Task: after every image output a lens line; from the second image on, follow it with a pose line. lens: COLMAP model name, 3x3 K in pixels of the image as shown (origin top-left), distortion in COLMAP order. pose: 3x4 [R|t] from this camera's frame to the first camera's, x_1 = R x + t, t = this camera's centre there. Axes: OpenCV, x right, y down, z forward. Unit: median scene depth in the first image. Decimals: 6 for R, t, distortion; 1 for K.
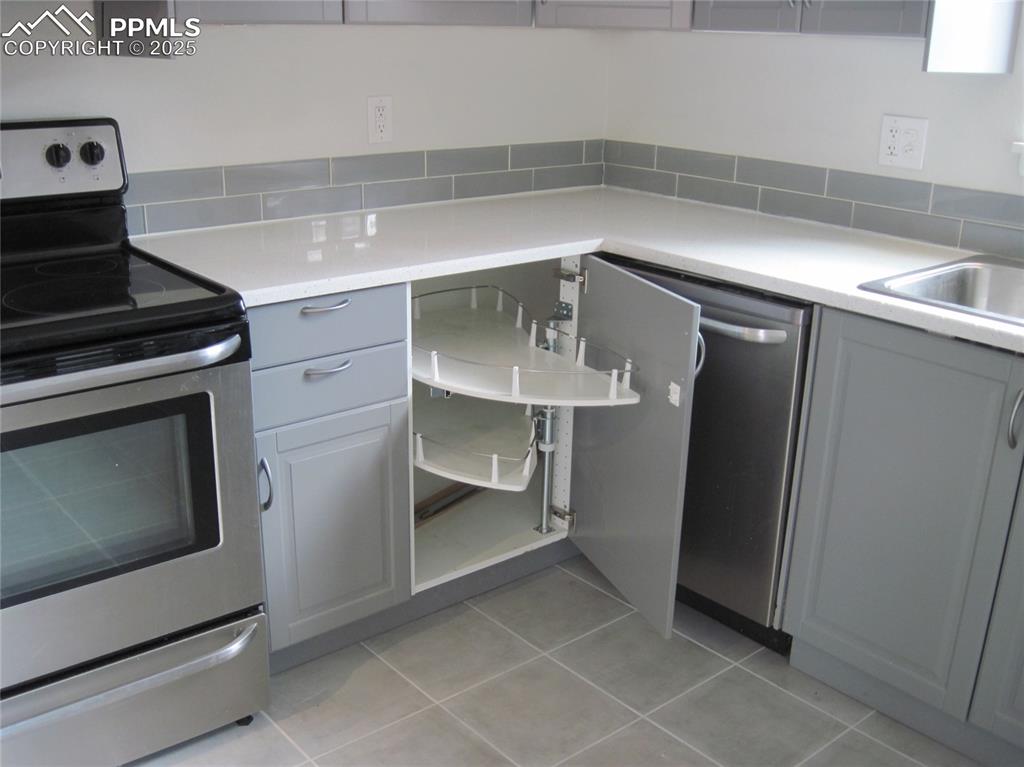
lens RADIAL K [[1036.4, 0, 516.7], [0, 1036.4, 388.1], [0, 0, 1]] dist [-0.111987, 0.000000]
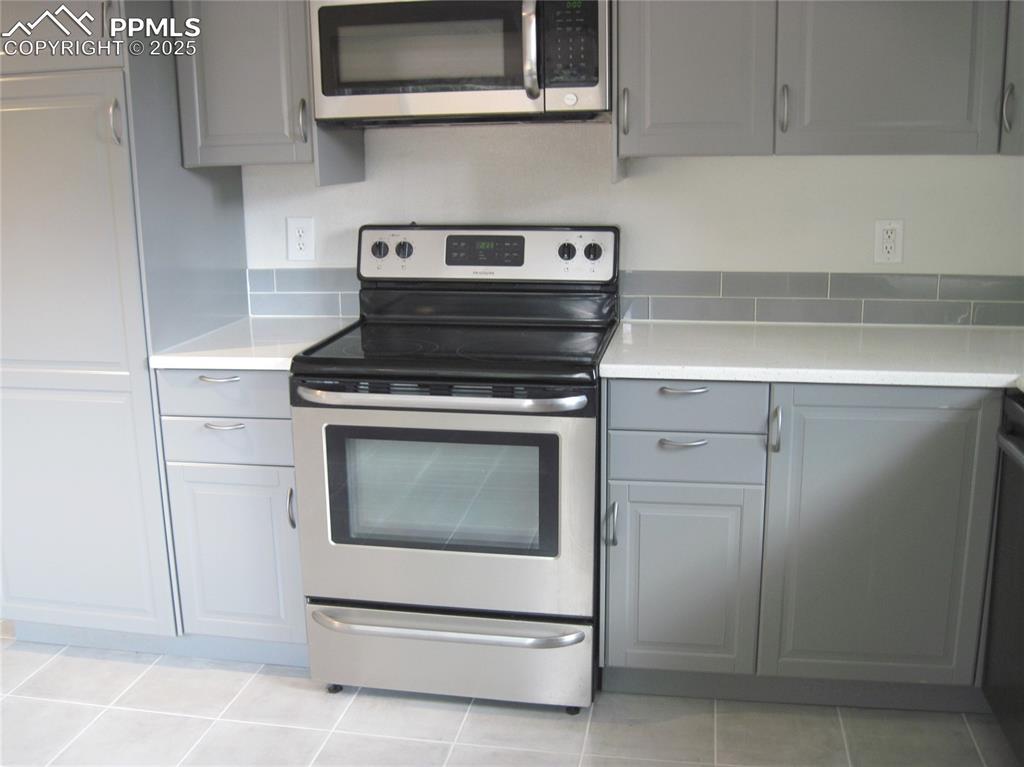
lens RADIAL K [[1036.4, 0, 517.9], [0, 1036.4, 387.9], [0, 0, 1]] dist [-0.111987, 0.000000]
pose [[0.643083, 0.143429, -0.752245, 0.529014], [-0.222592, 0.974902, -0.004407, -0.030005], [0.732732, 0.170278, 0.658869, 0.065724]]
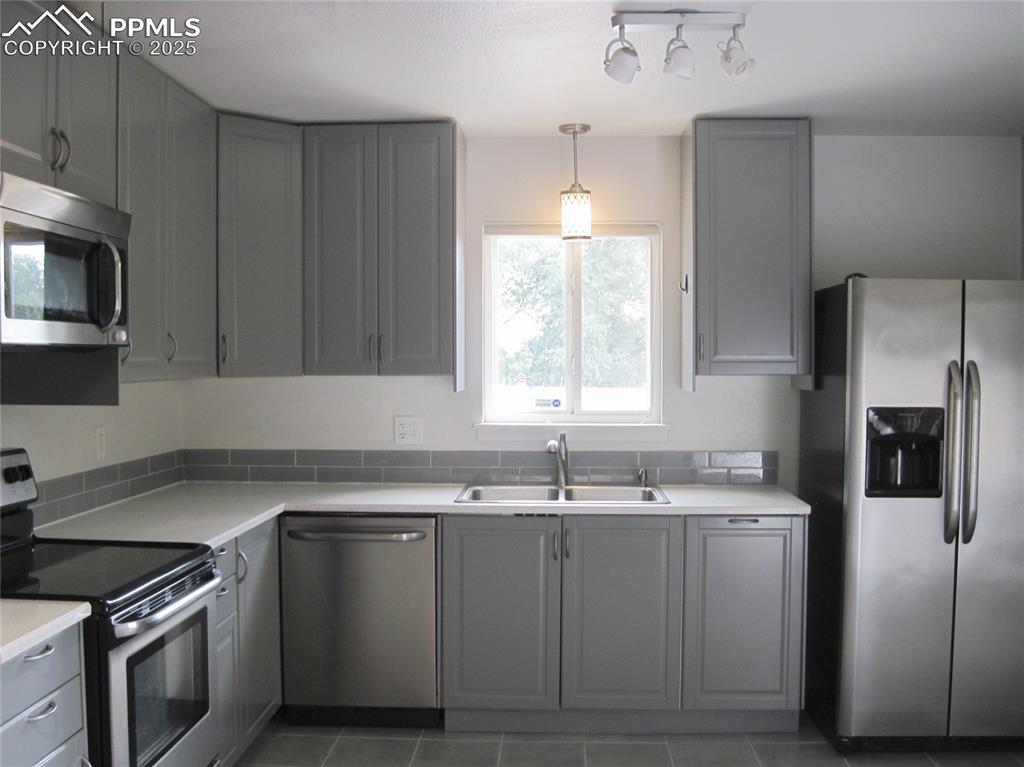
lens RADIAL K [[1036.4, 0, 494.4], [0, 1036.4, 390.9], [0, 0, 1]] dist [-0.111987, 0.000000]
pose [[0.690591, -0.040952, 0.722085, -0.915815], [0.249020, 0.950814, -0.184234, 0.072707], [-0.679024, 0.307044, 0.666821, -0.379708]]
